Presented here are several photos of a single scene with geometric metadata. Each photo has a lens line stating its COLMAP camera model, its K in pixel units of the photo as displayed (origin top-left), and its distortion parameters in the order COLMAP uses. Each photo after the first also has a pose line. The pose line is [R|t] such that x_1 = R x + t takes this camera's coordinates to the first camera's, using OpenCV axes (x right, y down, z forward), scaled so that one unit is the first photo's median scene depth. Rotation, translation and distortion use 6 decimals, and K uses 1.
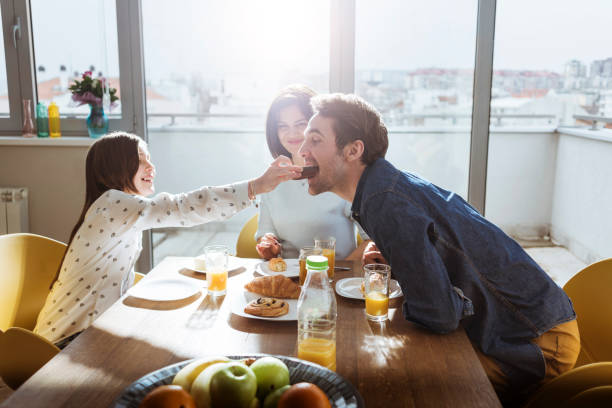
lens RADIAL K [[656.3, 0, 306.0], [0, 656.3, 204.0], [0, 0, 1]] dist [0.073794, -0.029236]
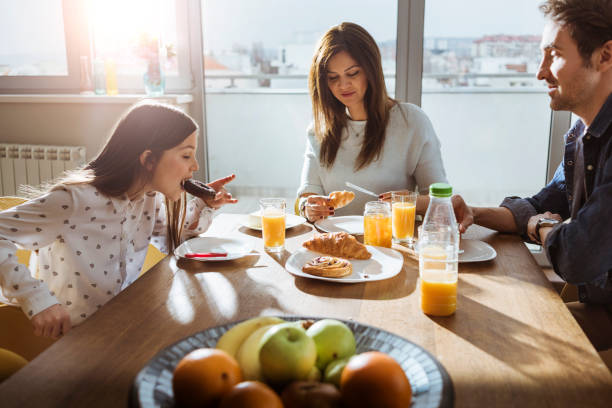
lens RADIAL K [[656.3, 0, 306.0], [0, 656.3, 204.0], [0, 0, 1]] dist [0.073794, -0.029236]
pose [[0.995834, 0.013604, -0.090167, -0.008472], [-0.009636, 0.998972, 0.044301, 0.028197], [0.090677, -0.043248, 0.994941, 0.100816]]
